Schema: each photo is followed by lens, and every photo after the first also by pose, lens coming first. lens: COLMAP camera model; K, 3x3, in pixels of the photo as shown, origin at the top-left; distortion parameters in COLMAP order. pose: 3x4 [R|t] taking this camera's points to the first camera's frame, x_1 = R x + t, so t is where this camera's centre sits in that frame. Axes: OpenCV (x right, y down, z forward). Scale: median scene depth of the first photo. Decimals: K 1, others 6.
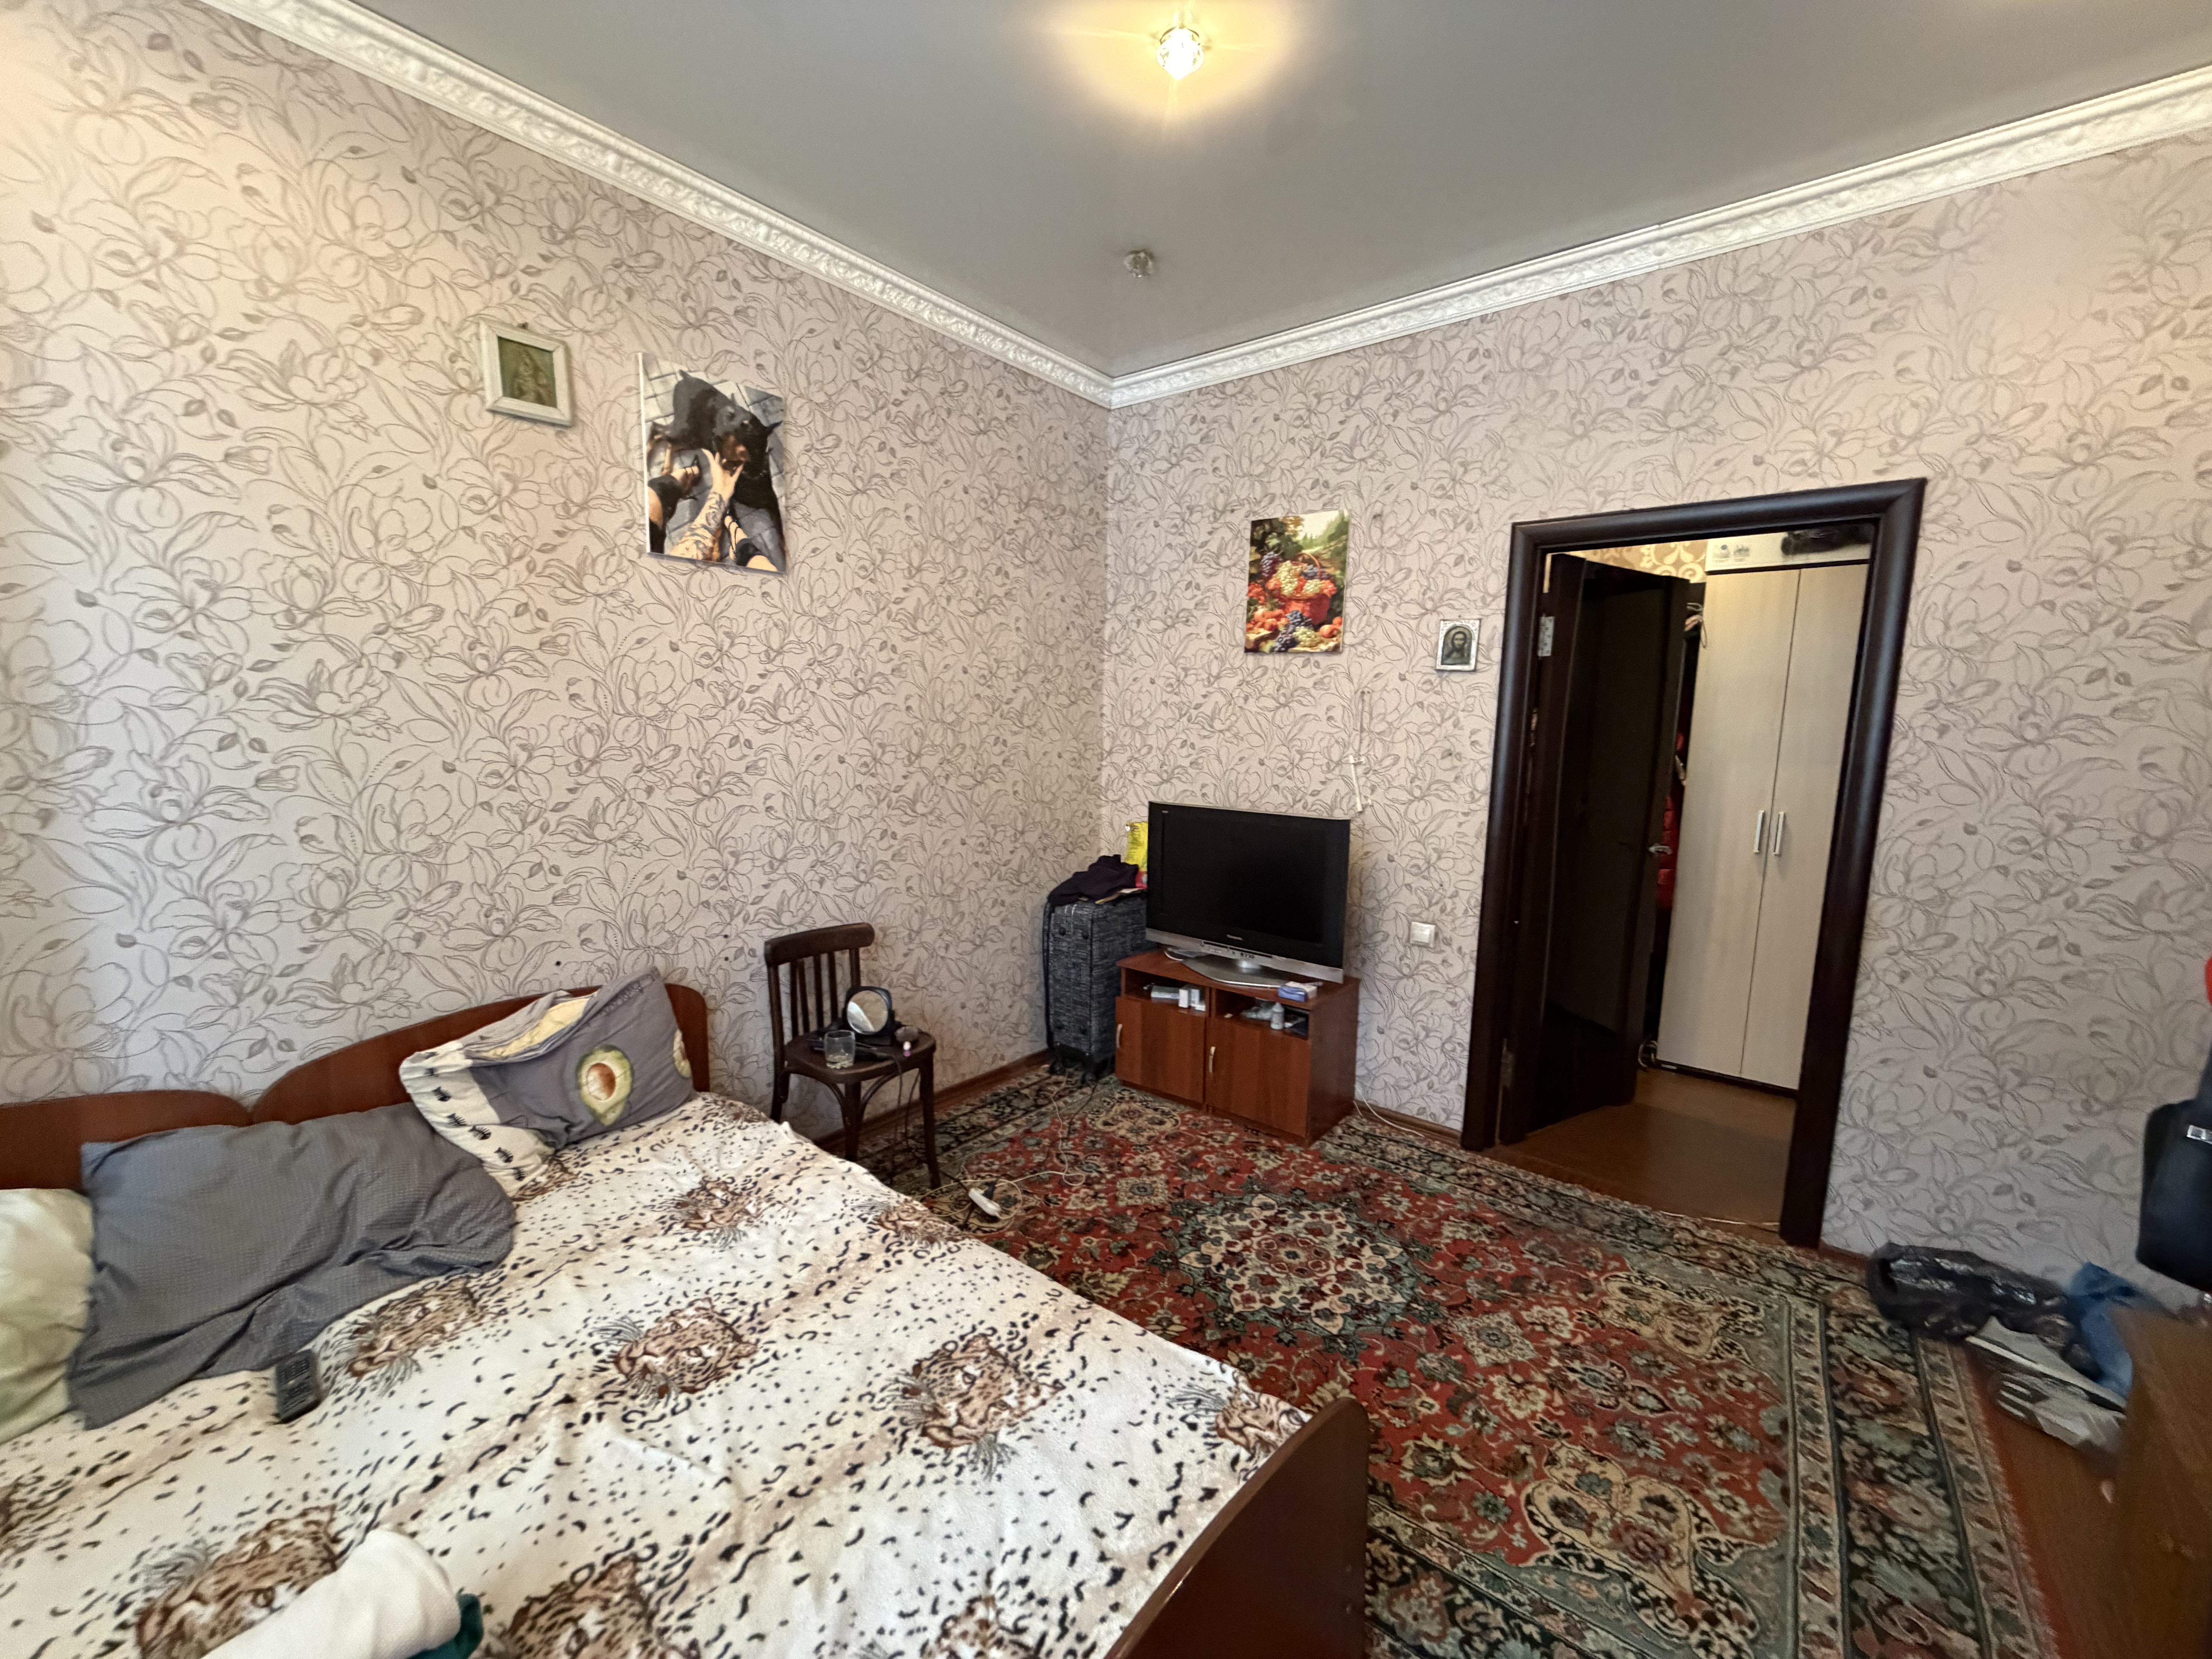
lens RADIAL K [[879.8, 0, 1102.9], [0, 879.8, 831.9], [0, 0, 1]] dist [0.002108, -0.000148]
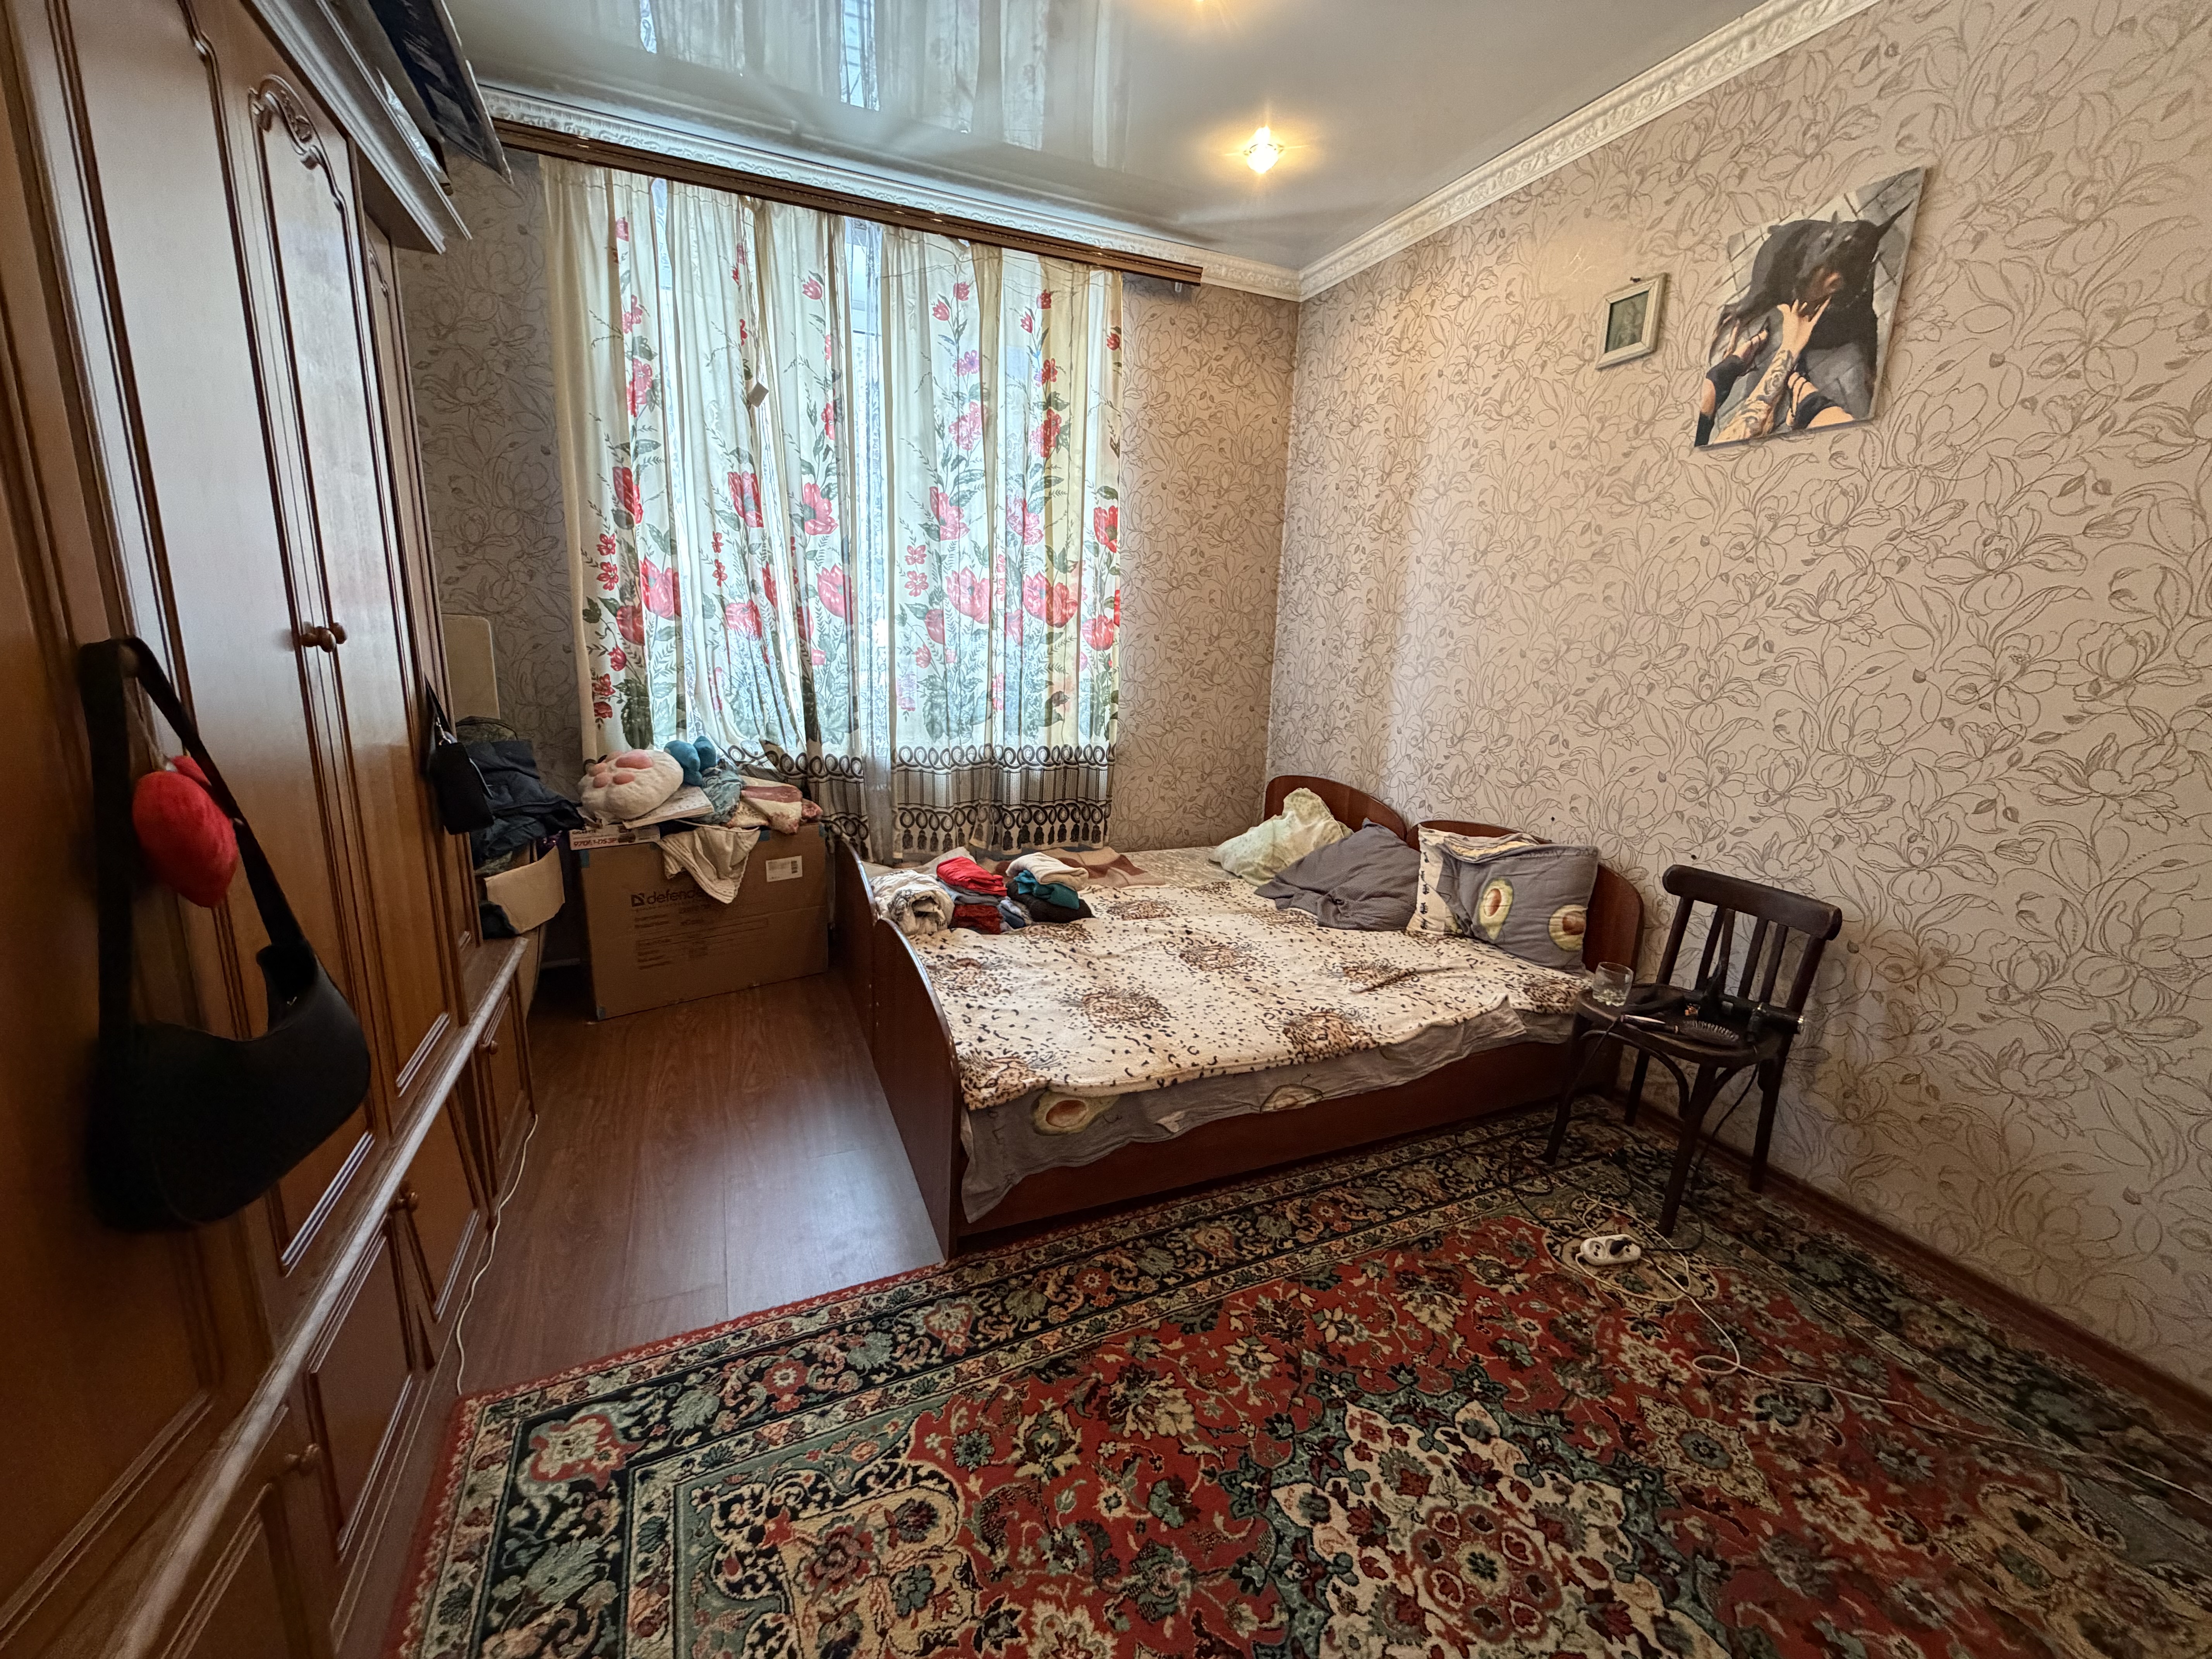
lens RADIAL K [[879.8, 0, 1102.9], [0, 879.8, 831.9], [0, 0, 1]] dist [0.002108, -0.000148]
pose [[-0.447358, 0.169934, -0.878062, 0.838527], [-0.155916, 0.951930, 0.263666, -0.068266], [0.880659, 0.254857, -0.399358, 1.039023]]
